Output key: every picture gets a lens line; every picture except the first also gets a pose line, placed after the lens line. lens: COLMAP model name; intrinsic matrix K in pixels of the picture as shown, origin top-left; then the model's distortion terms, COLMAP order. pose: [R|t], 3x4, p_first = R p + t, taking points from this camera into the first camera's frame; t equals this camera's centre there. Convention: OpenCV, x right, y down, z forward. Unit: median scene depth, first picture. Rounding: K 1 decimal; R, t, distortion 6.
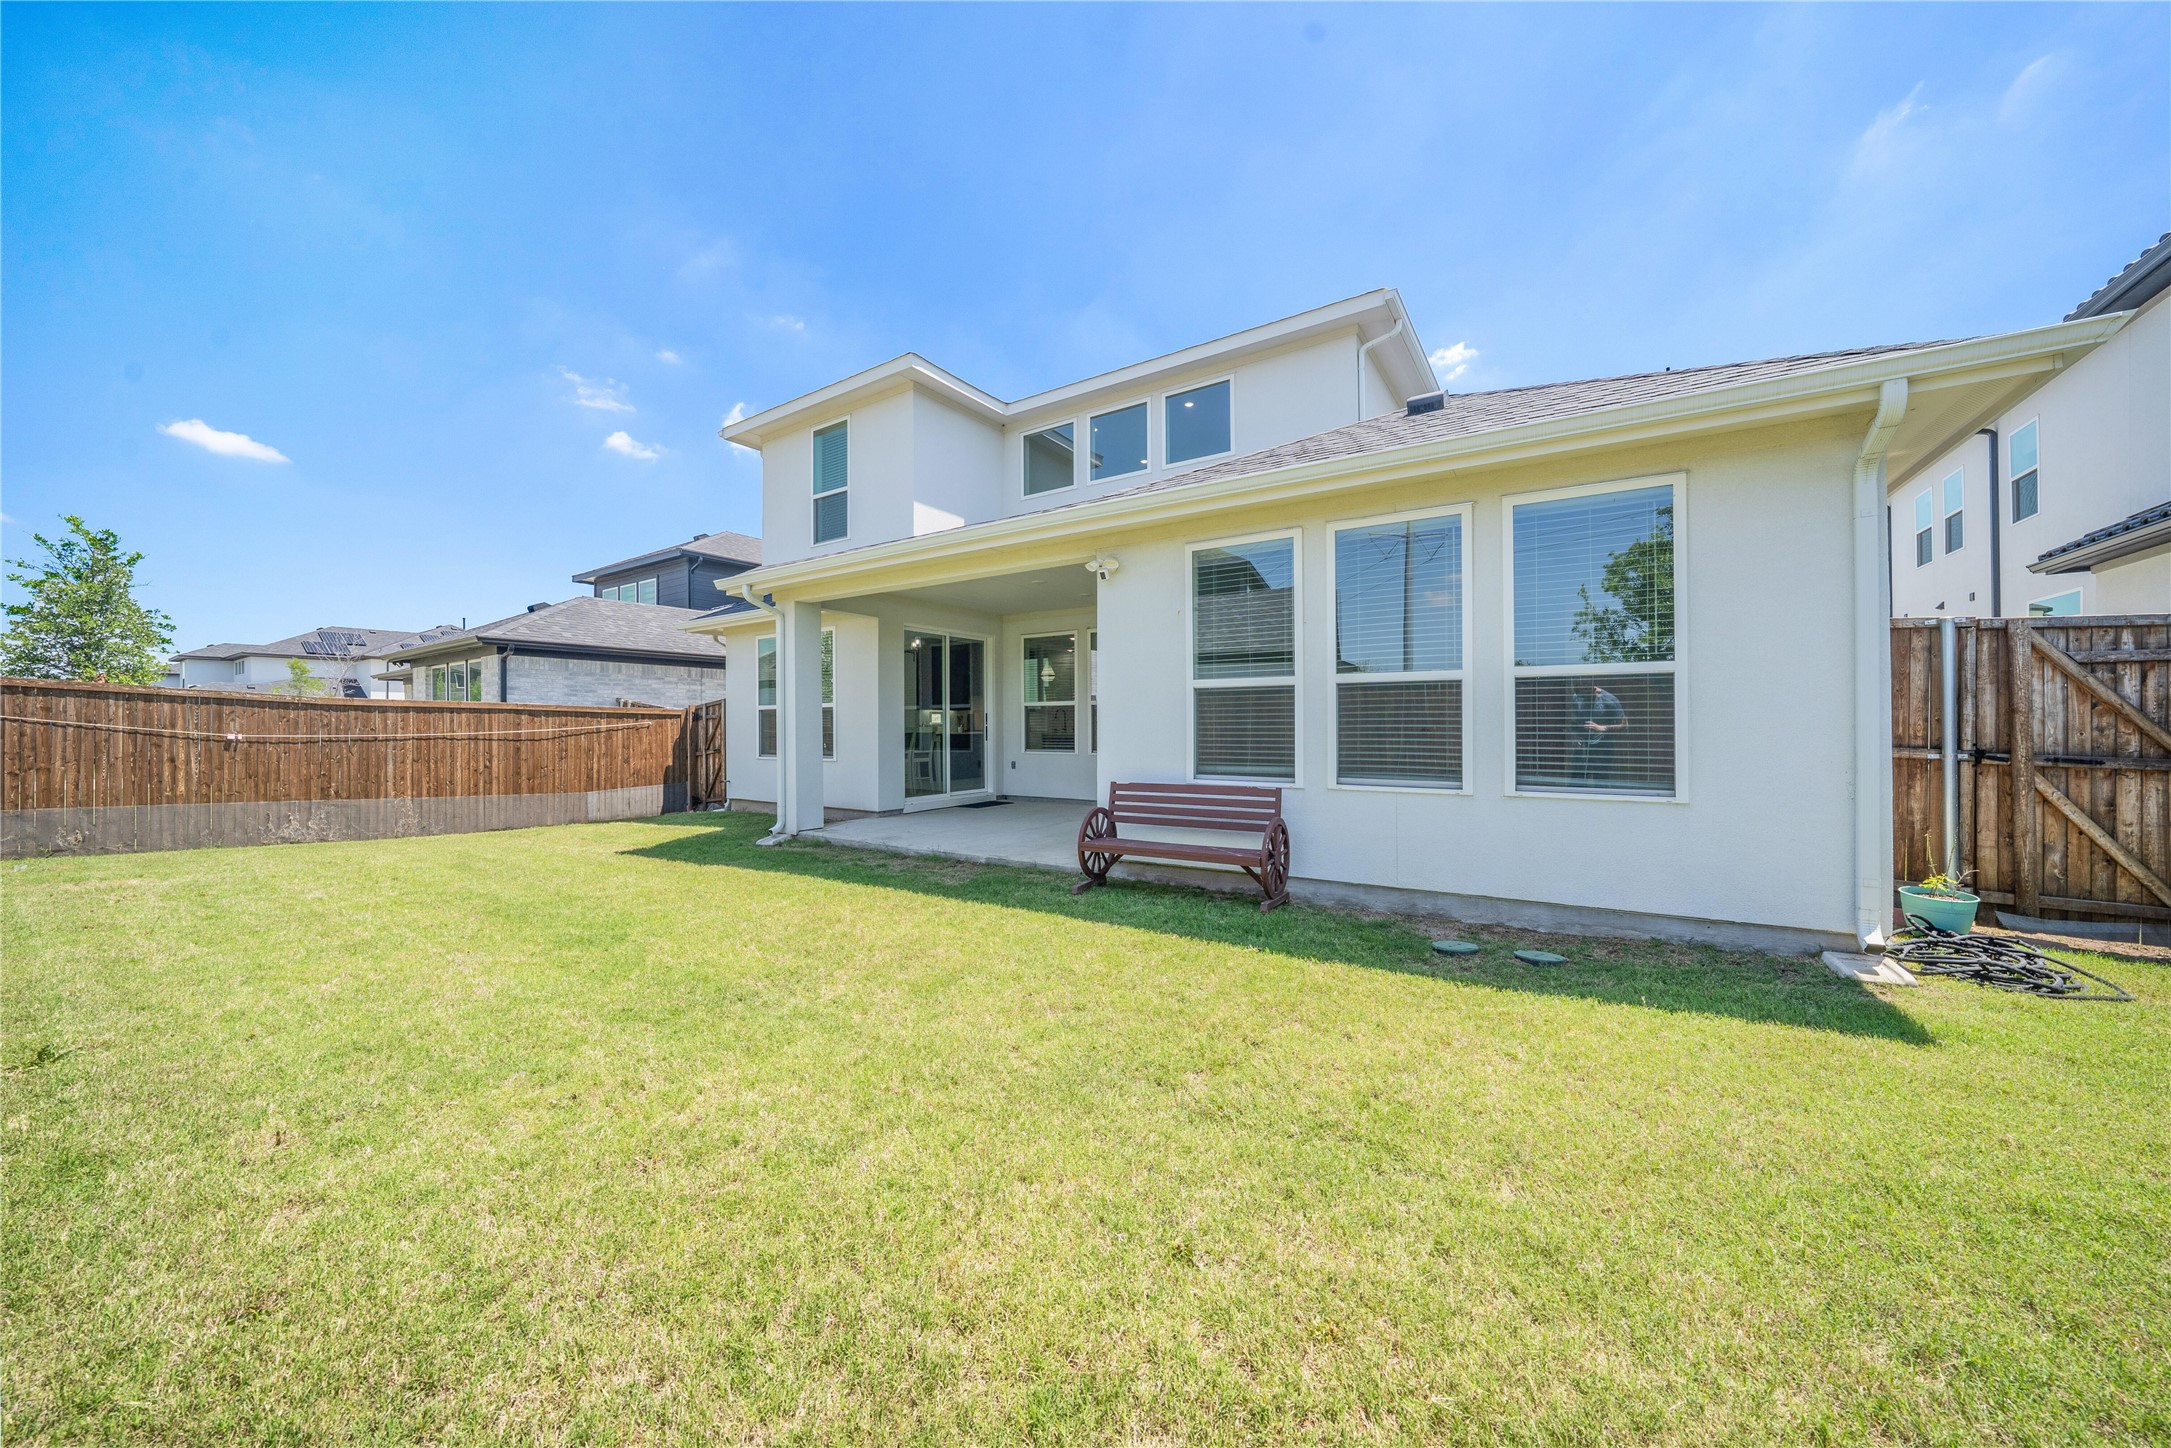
lens RADIAL K [[751.5, 0, 1105.0], [0, 751.5, 726.6], [0, 0, 1]] dist [-0.024121, 0.003276]
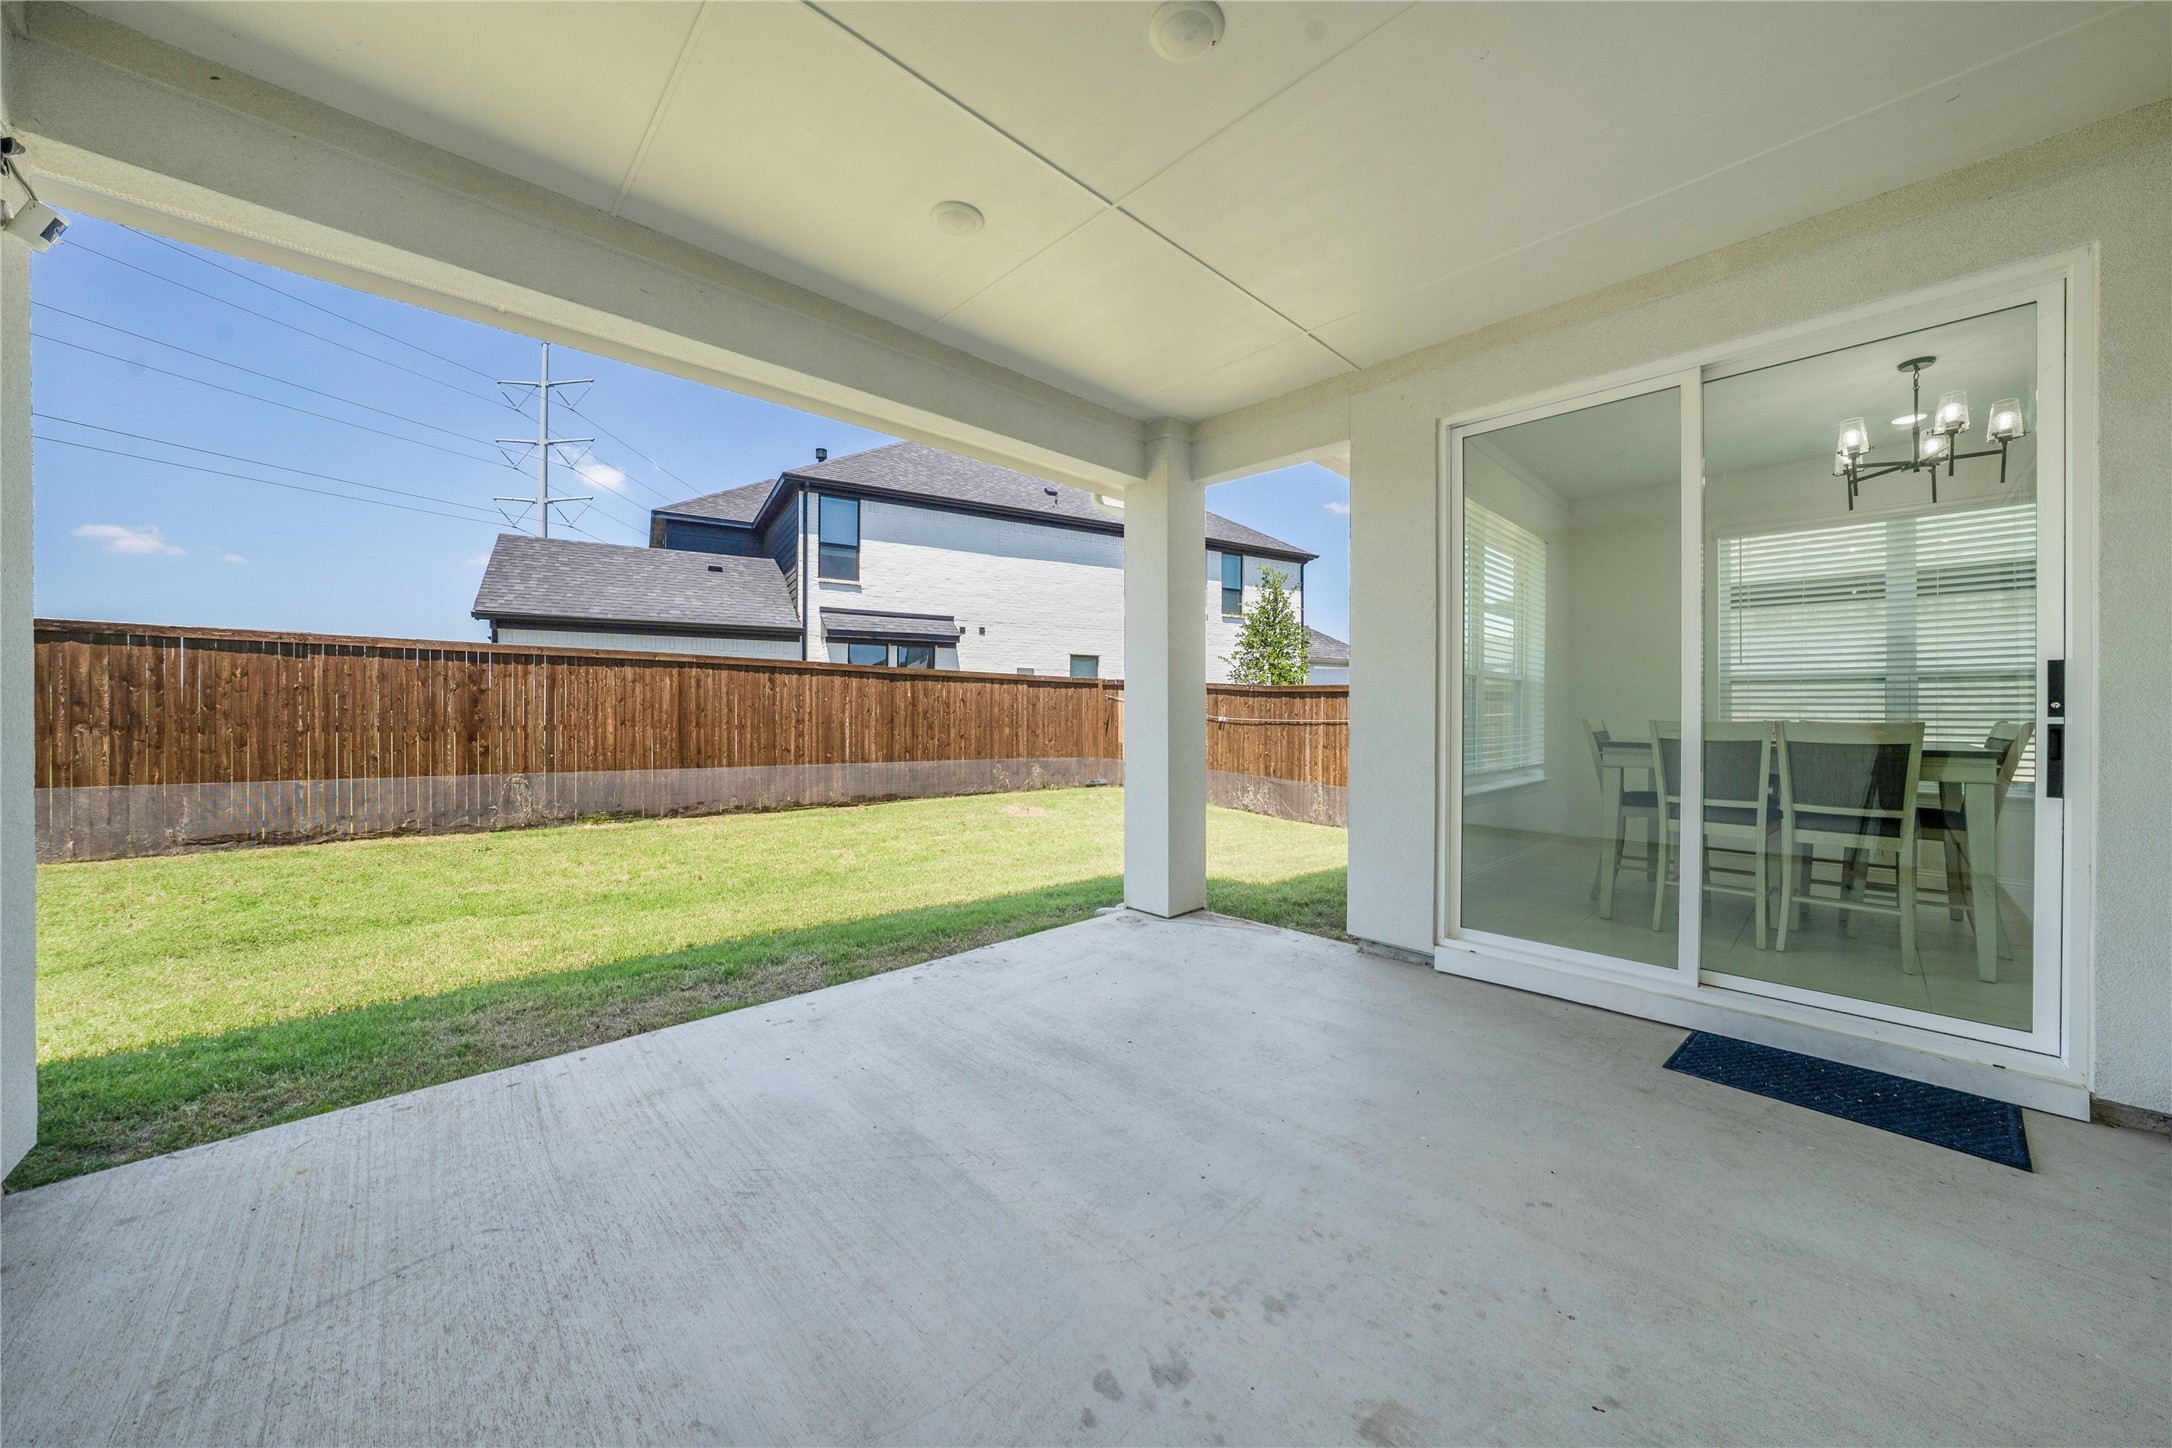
lens RADIAL K [[751.8, 0, 1092.3], [0, 751.8, 716.5], [0, 0, 1]] dist [-0.024121, 0.003276]
pose [[-0.234645, 0.010918, -0.972020, 0.102903], [-0.004412, 0.999915, 0.012296, -0.005018], [0.972071, 0.007174, -0.234577, 0.930403]]
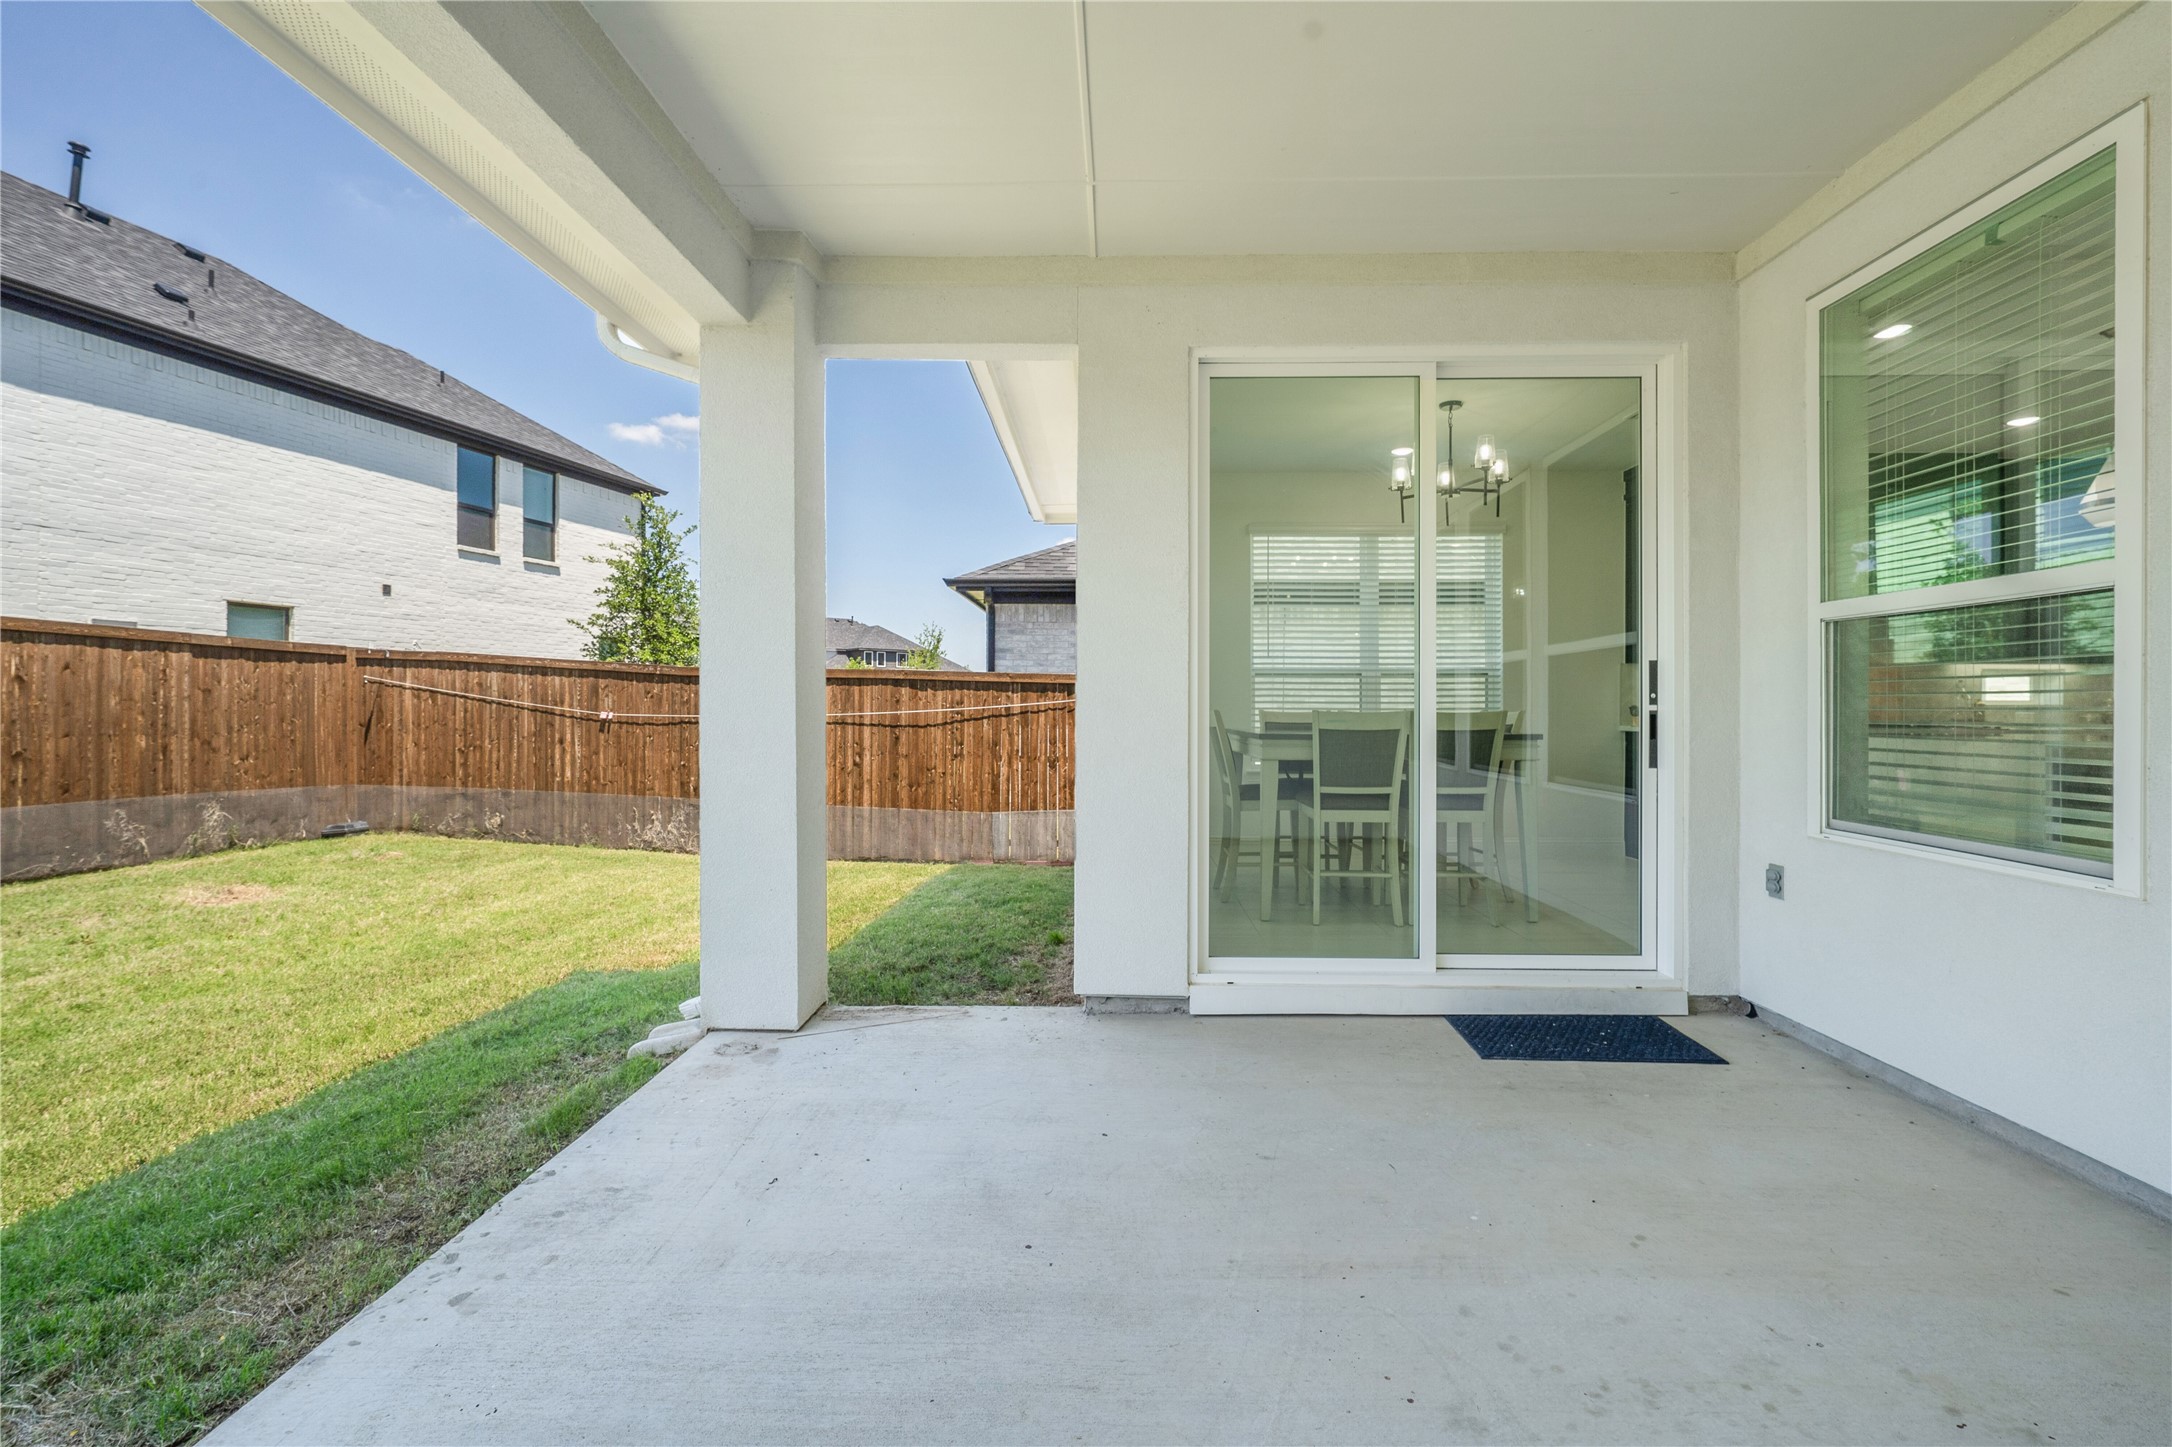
lens RADIAL K [[947.2, 0, 1091.9], [0, 947.2, 713.4], [0, 0, 1]] dist [-0.007436, 0.002842]
pose [[0.517750, 0.012080, -0.855447, 0.019174], [-0.006205, 0.999927, 0.010365, -0.002796], [0.855510, -0.000059, 0.517787, 0.783852]]
